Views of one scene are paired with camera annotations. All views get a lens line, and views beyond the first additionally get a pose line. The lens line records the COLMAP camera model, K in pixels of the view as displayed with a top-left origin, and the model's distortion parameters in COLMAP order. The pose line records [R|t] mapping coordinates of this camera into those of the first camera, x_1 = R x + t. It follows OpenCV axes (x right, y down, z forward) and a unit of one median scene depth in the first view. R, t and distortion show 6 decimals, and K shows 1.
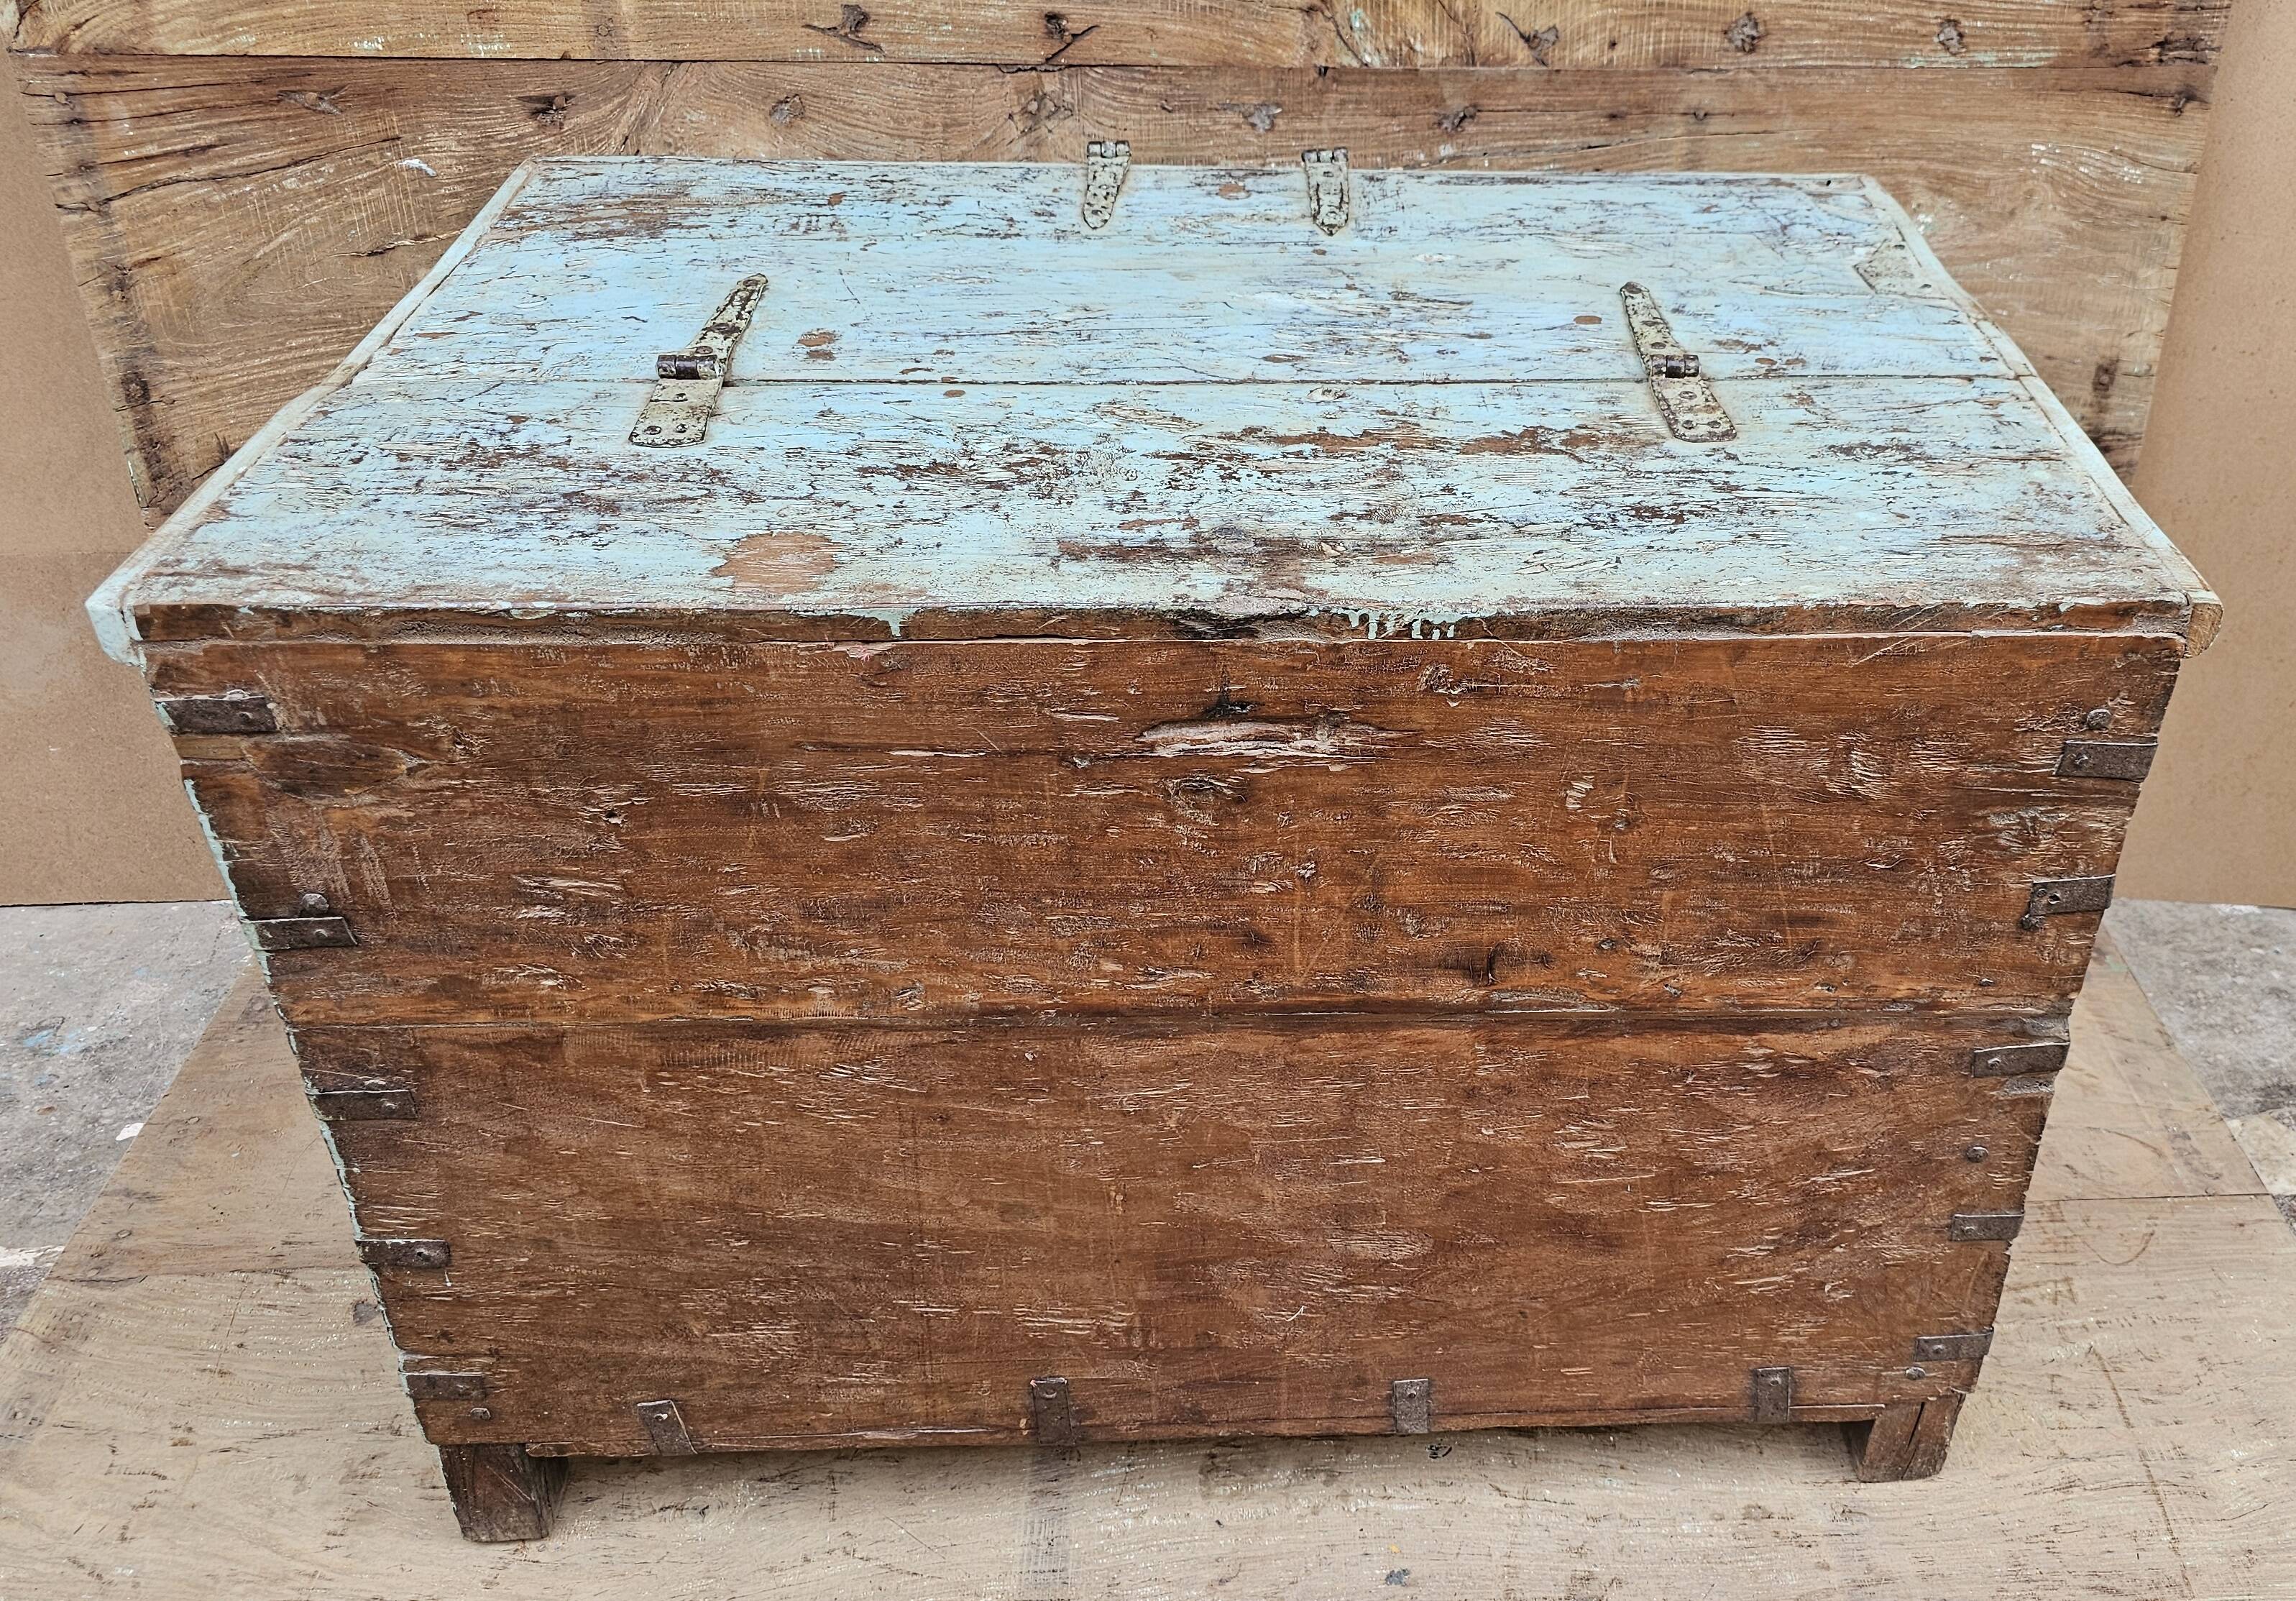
lens RADIAL K [[1948.2, 0, 1414.4], [0, 1948.2, 760.0], [0, 0, 1]] dist [0.055829, -0.051031]
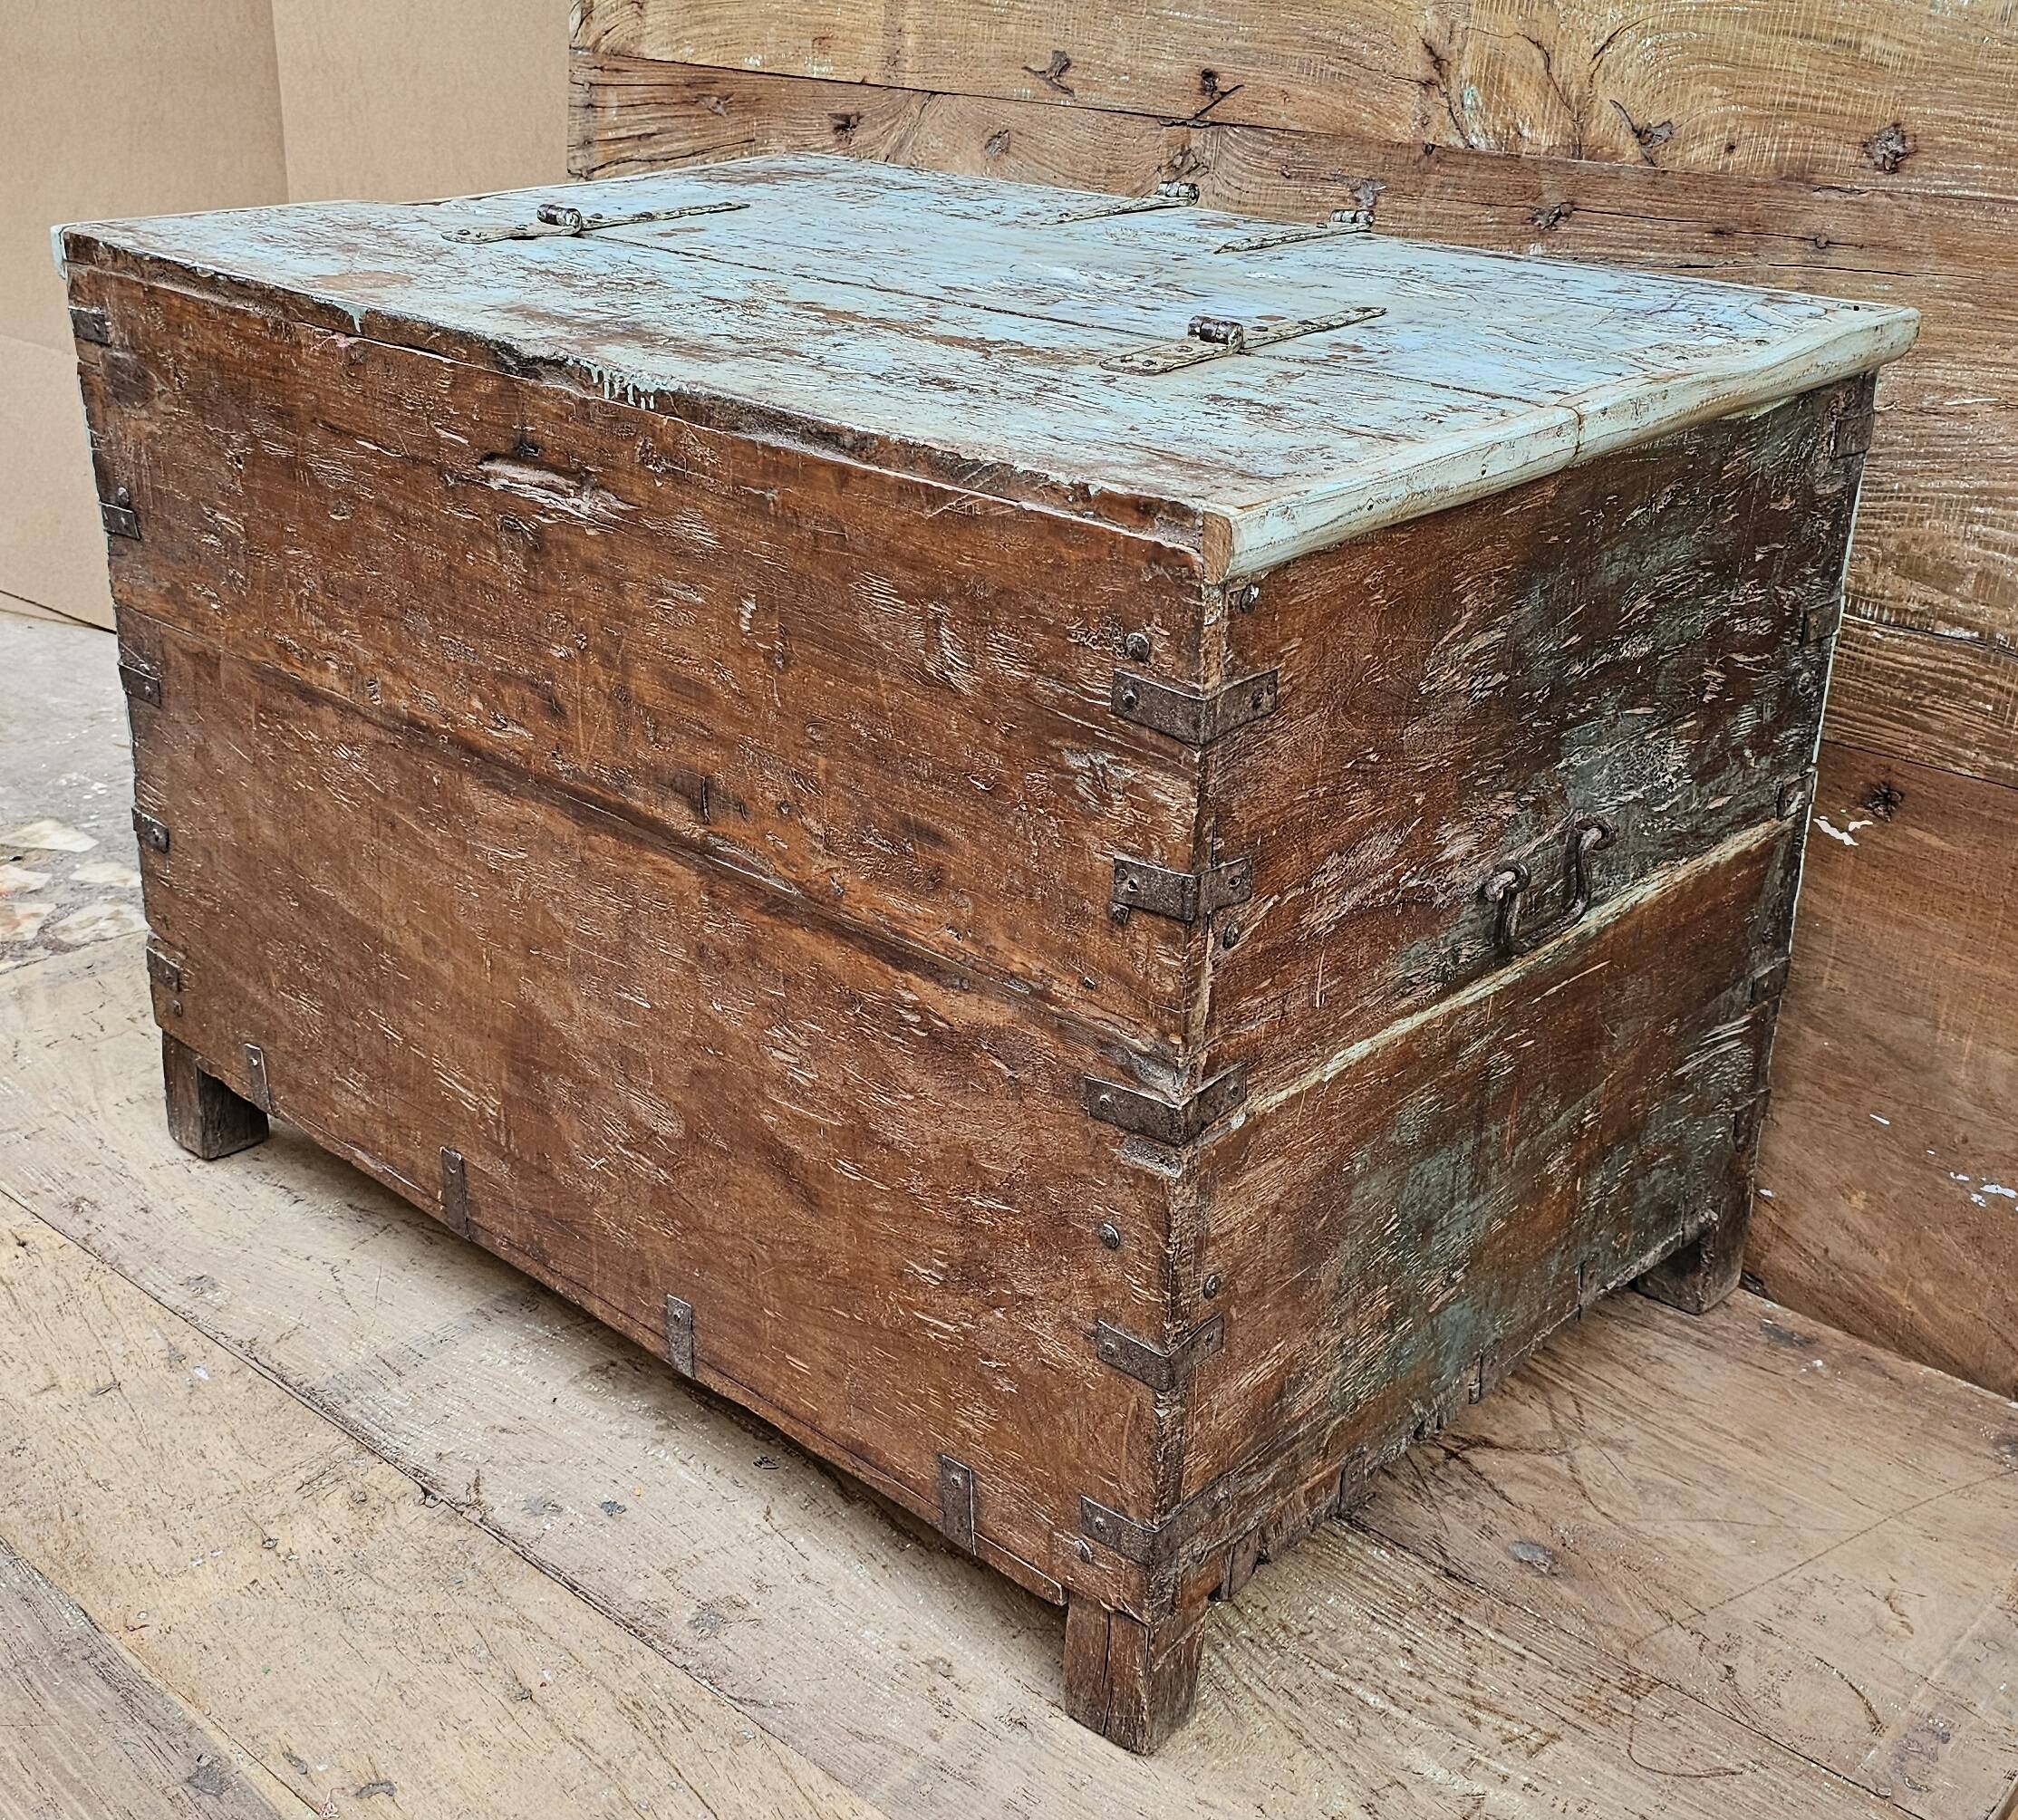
lens RADIAL K [[2459.4, 0, 1018.2], [0, 2459.4, 905.1], [0, 0, 1]] dist [0.052905, 0.000000]
pose [[0.693369, 0.275166, -0.665976, 0.705602], [-0.398913, 0.916252, -0.036746, 0.096614], [0.600090, 0.291145, 0.745068, 0.120624]]
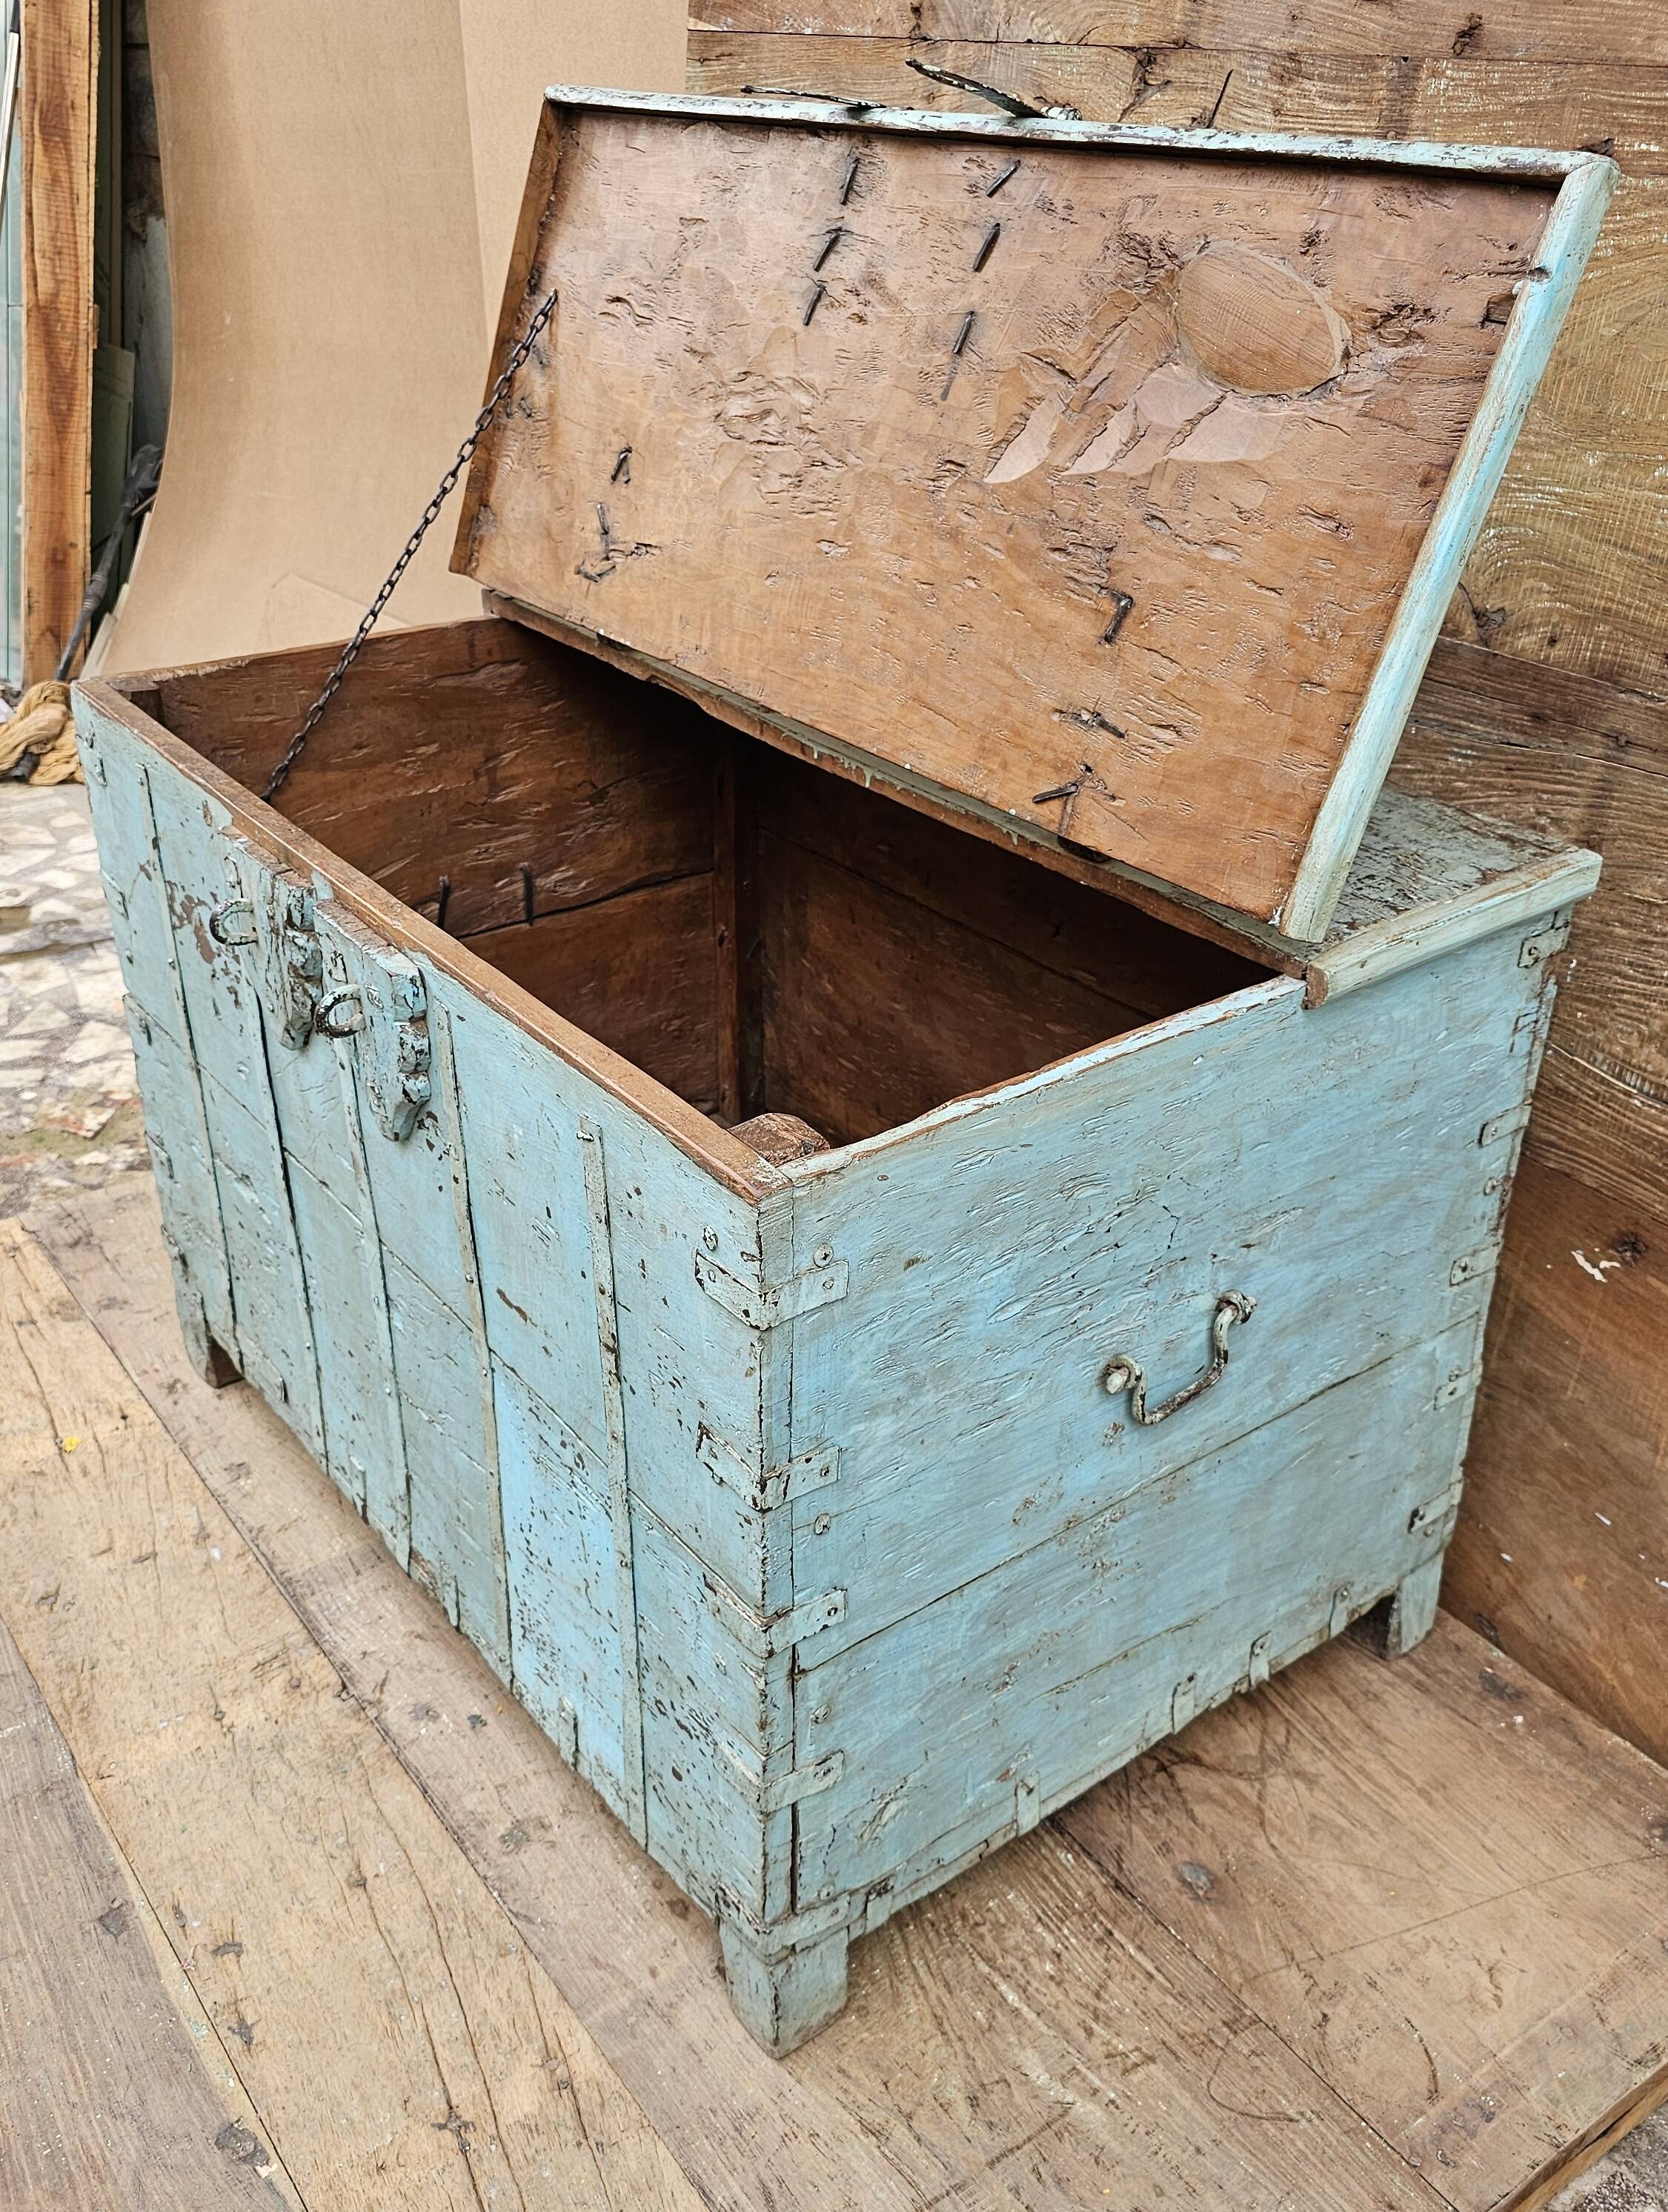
lens RADIAL K [[2026.1, 0, 856.4], [0, 2026.1, 1189.2], [0, 0, 1]] dist [0.041916, 0.000000]
pose [[0.524355, 0.415267, -0.743375, 0.760984], [-0.464203, 0.871288, 0.159287, -0.147592], [0.713840, 0.261554, 0.649632, 0.225430]]
